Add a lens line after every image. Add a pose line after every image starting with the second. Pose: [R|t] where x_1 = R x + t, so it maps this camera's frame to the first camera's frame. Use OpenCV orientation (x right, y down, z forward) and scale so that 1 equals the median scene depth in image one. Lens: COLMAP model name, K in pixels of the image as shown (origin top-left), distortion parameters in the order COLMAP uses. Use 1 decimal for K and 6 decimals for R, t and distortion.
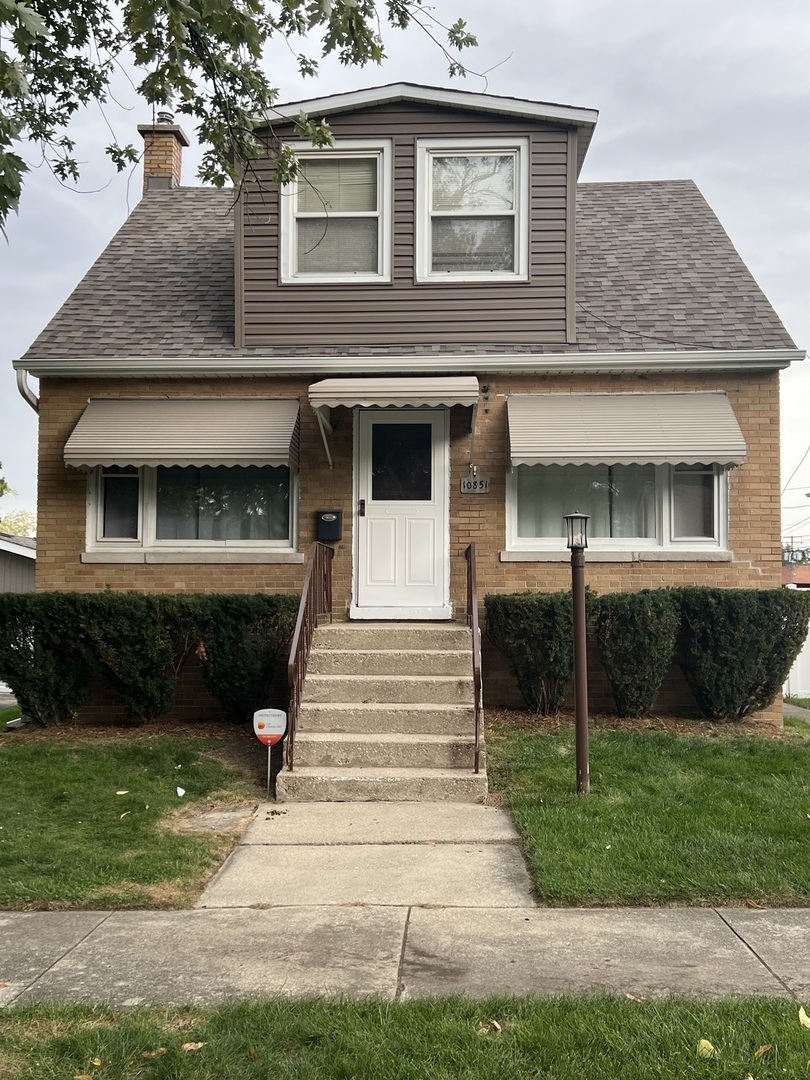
lens RADIAL K [[1057.5, 0, 404.6], [0, 1057.5, 538.4], [0, 0, 1]] dist [0.056010, 0.000000]
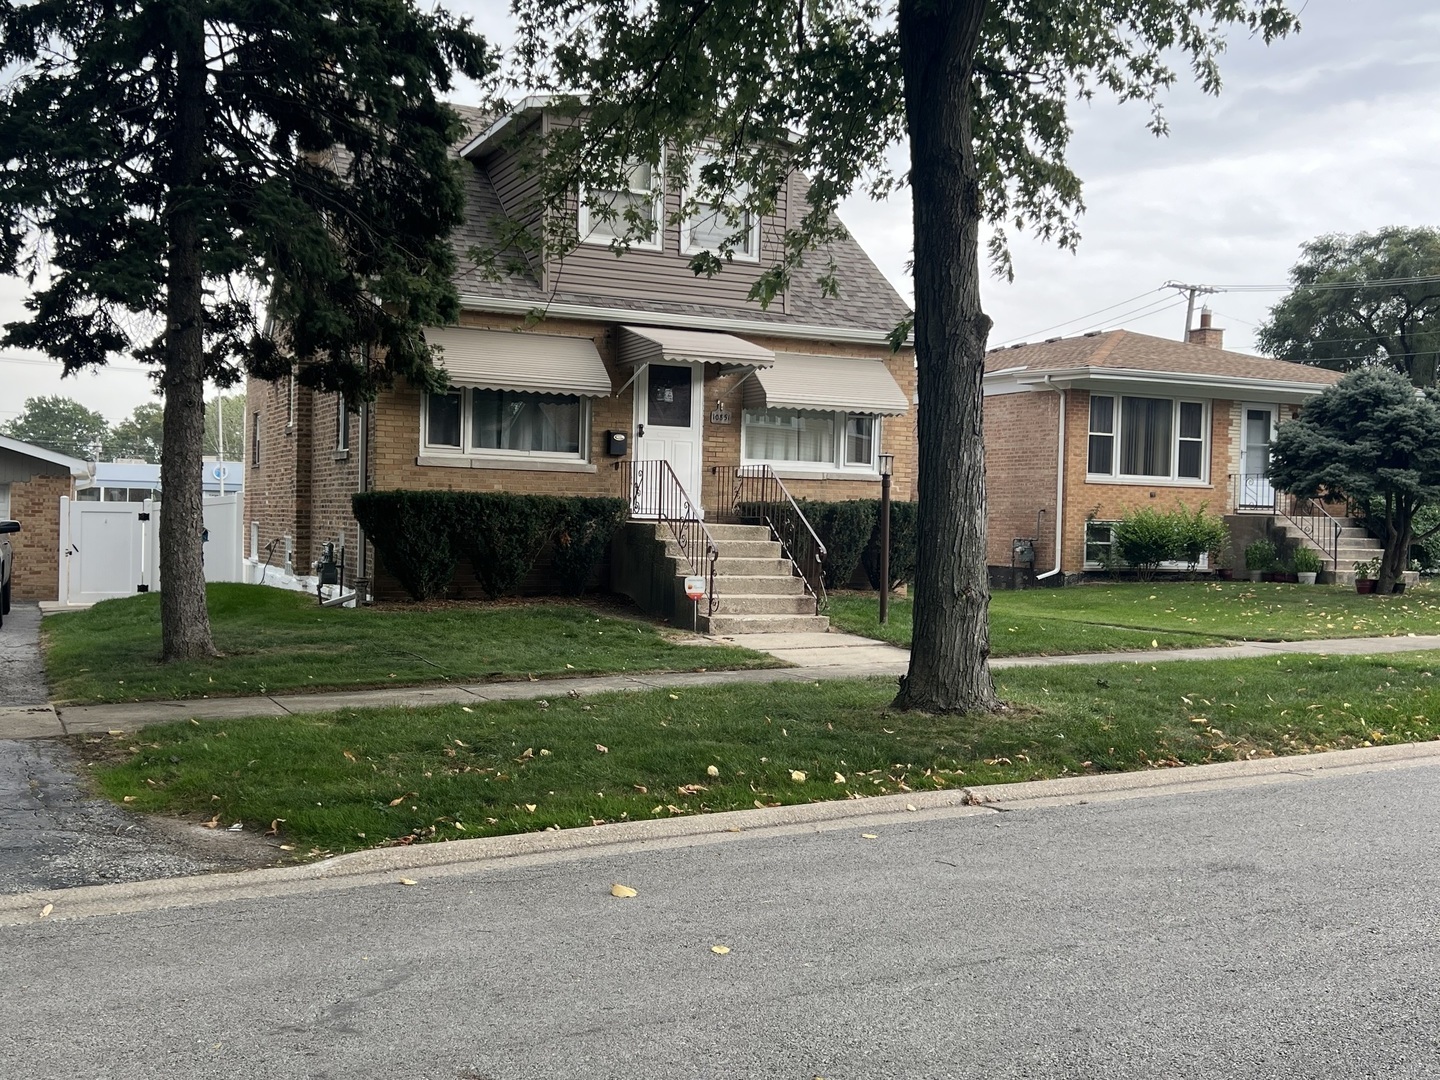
lens RADIAL K [[1468.4, 0, 720.9], [0, 1468.4, 543.0], [0, 0, 1]] dist [0.101931, 0.000000]
pose [[0.874417, 0.009962, 0.485073, -0.811888], [-0.050507, 0.996226, 0.070586, -0.023972], [-0.482539, -0.086221, 0.871620, -0.597783]]
